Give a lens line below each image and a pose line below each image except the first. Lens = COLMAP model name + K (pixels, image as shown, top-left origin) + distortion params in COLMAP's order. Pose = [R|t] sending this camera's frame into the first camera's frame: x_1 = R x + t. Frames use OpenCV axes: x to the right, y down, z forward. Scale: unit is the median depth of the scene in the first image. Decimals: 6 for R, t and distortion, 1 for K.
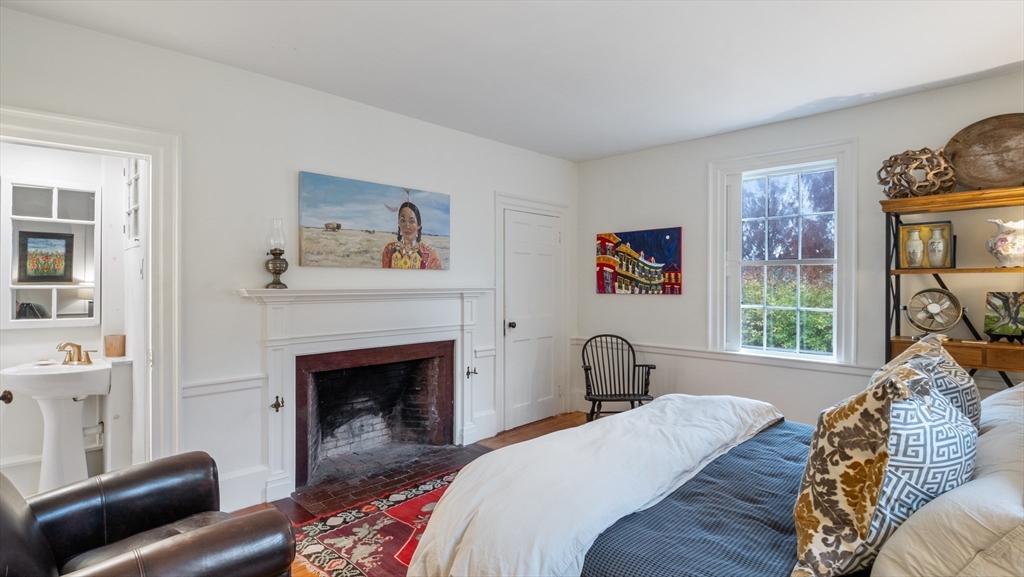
lens RADIAL K [[505.8, 0, 513.7], [0, 505.8, 279.9], [0, 0, 1]] dist [-0.001001, 0.000053]
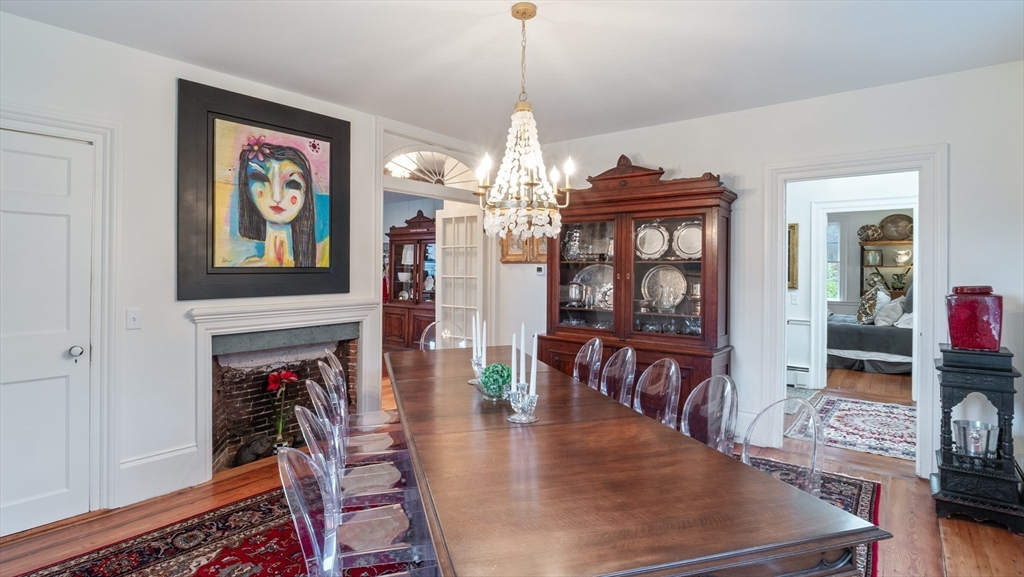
lens RADIAL K [[505.8, 0, 507.7], [0, 505.8, 282.8], [0, 0, 1]] dist [-0.001001, 0.000053]
pose [[0.994075, -0.004612, 0.108597, -1.607334], [0.003046, 0.999889, 0.014583, 0.026464], [-0.108652, -0.014165, 0.993979, -1.680663]]
